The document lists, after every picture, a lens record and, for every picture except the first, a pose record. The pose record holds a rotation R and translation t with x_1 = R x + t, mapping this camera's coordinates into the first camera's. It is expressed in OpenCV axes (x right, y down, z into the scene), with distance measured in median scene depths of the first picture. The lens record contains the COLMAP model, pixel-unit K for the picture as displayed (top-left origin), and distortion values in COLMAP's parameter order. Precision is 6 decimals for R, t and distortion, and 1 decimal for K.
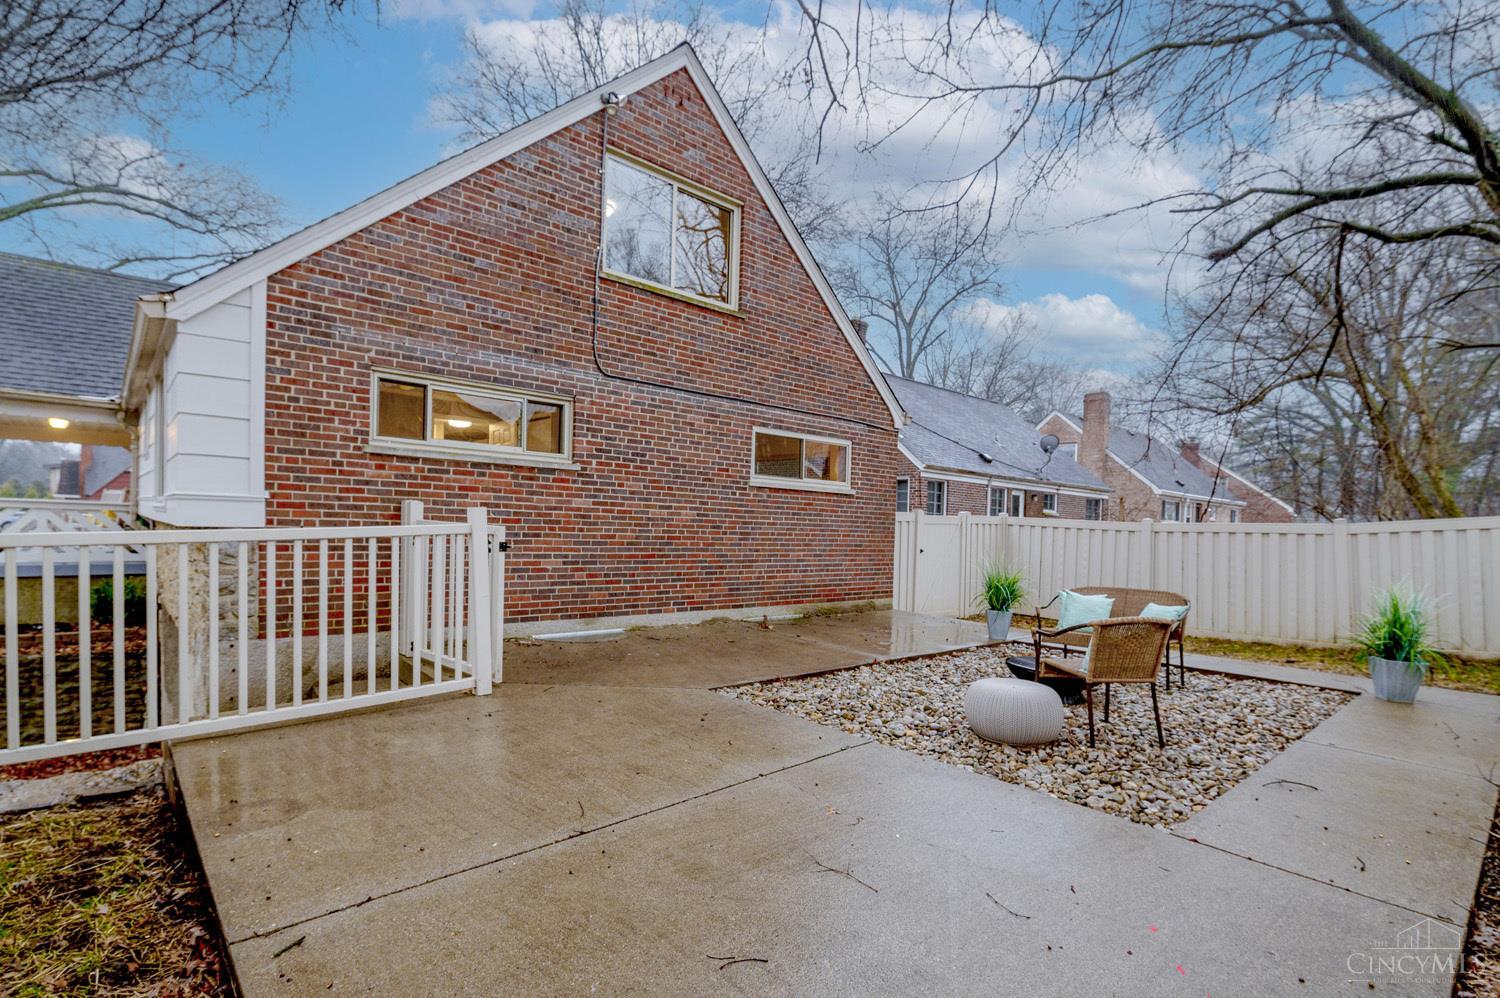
lens RADIAL K [[736.4, 0, 752.2], [0, 736.4, 520.9], [0, 0, 1]] dist [-0.000010, -0.000028]
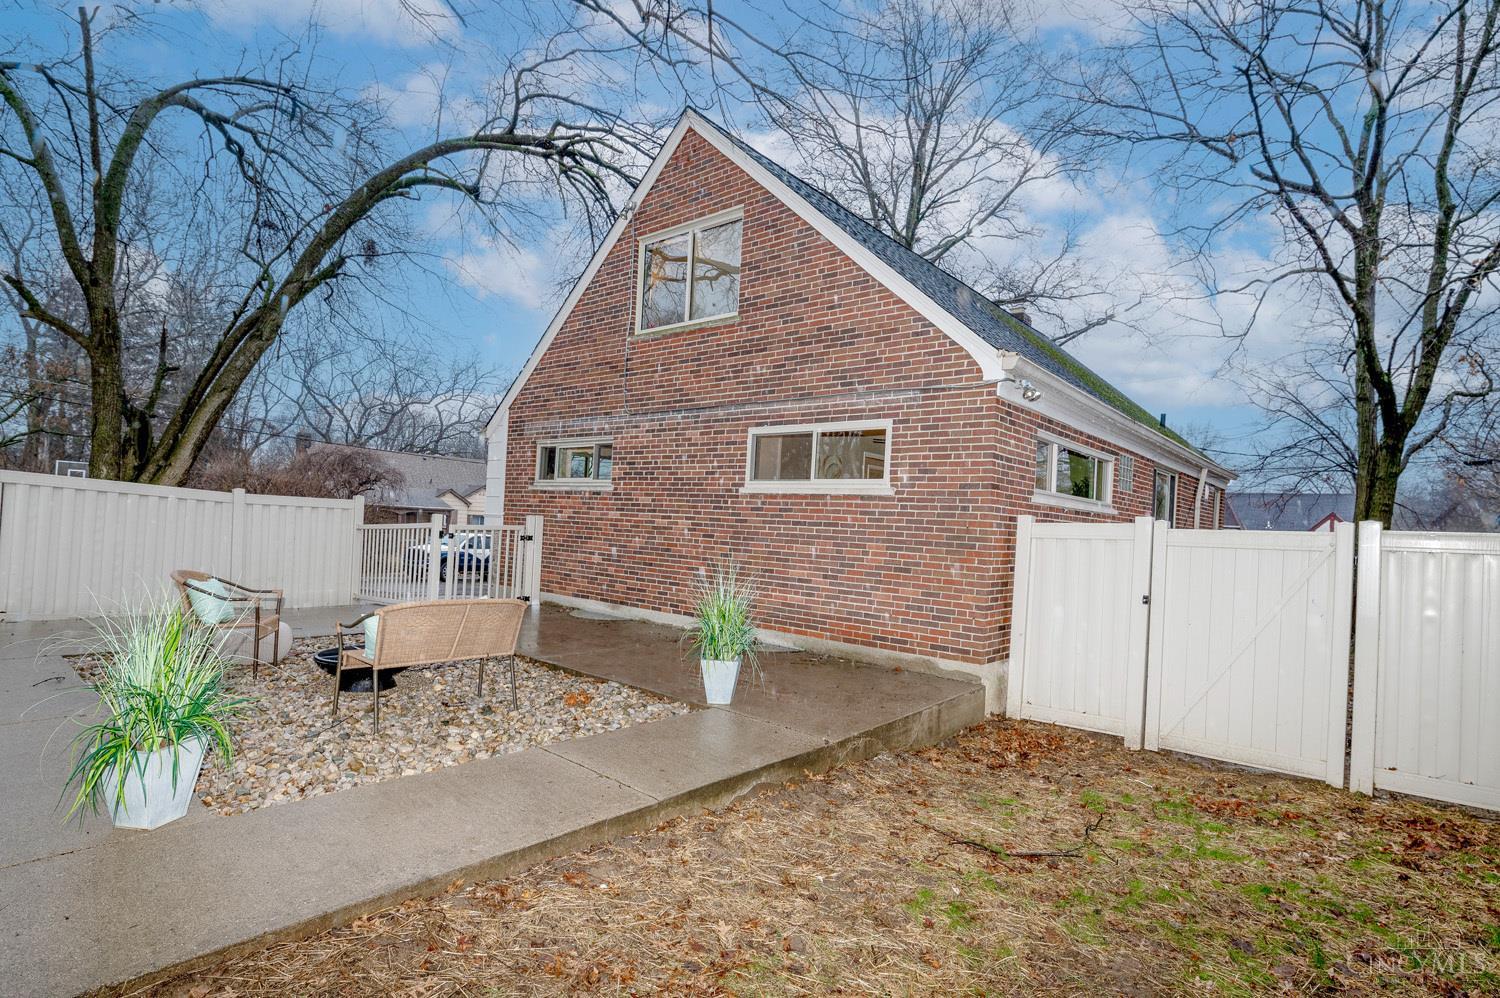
lens RADIAL K [[736.4, 0, 752.2], [0, 736.4, 520.9], [0, 0, 1]] dist [-0.000010, -0.000028]
pose [[0.134848, -0.046349, -0.989782, 0.939117], [-0.051387, 0.997234, -0.053699, 0.037742], [0.989533, 0.058103, 0.132094, 0.911273]]
